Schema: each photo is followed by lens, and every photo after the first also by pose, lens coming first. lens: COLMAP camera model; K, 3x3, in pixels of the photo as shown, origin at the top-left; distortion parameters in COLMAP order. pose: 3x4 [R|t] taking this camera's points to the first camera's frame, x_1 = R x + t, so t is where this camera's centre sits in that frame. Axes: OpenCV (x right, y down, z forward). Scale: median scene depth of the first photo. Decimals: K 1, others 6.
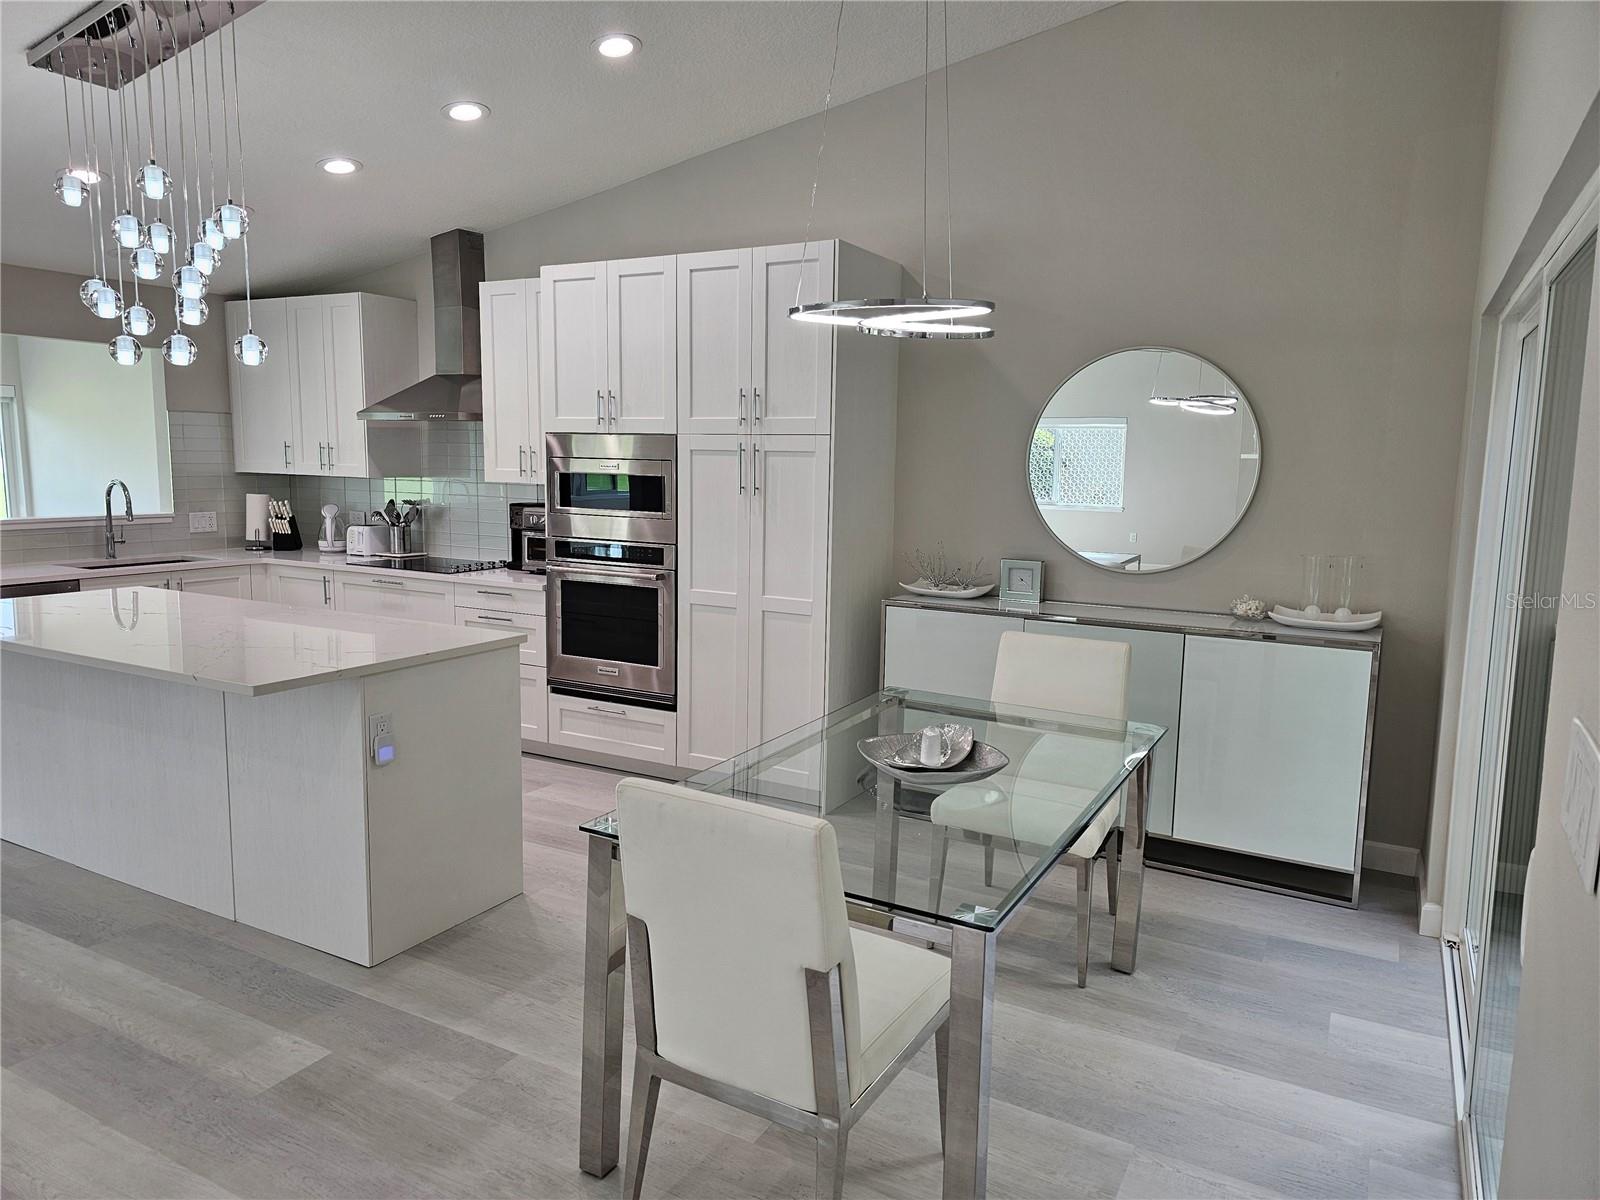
lens RADIAL K [[1078.2, 0, 804.3], [0, 1078.2, 599.4], [0, 0, 1]] dist [0.039623, -0.038071]
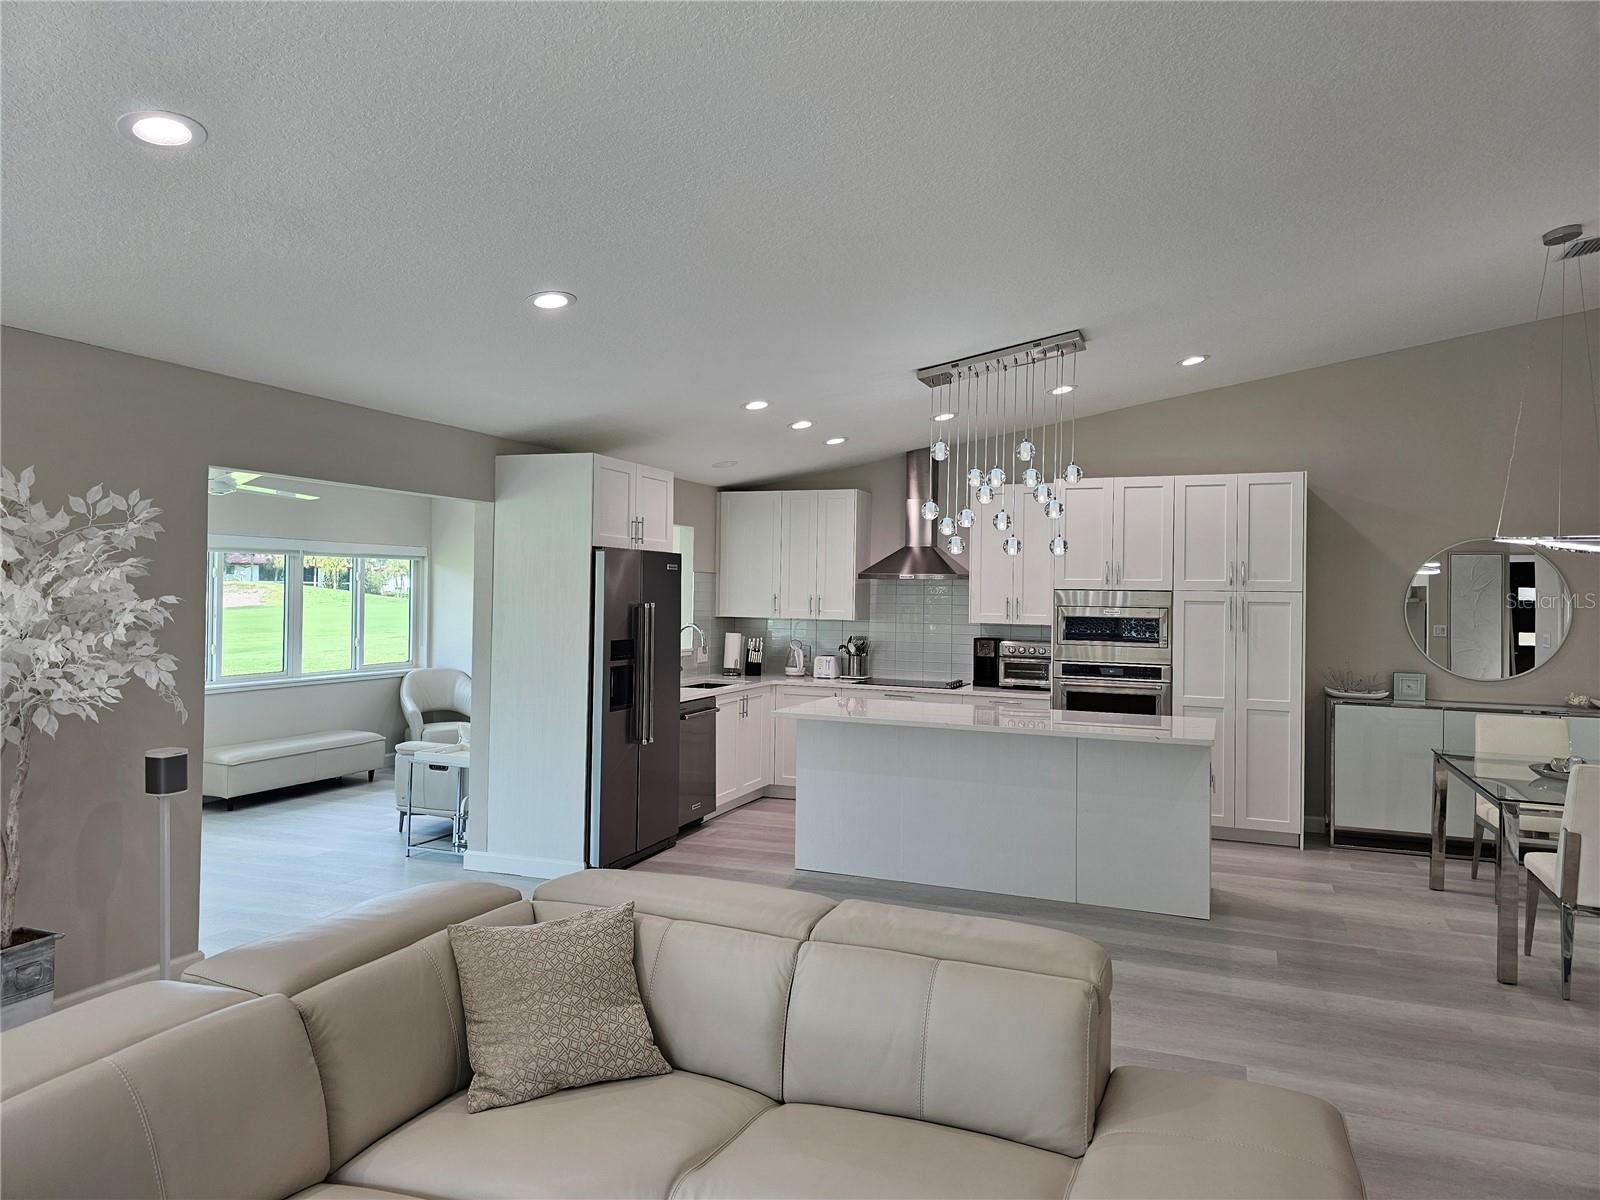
lens RADIAL K [[1078.2, 0, 783.4], [0, 1078.2, 567.1], [0, 0, 1]] dist [0.039623, -0.038071]
pose [[0.995473, -0.003599, 0.094977, -0.778584], [0.017793, 0.988673, -0.149030, 0.027803], [-0.093365, 0.150045, 0.984261, -0.421608]]
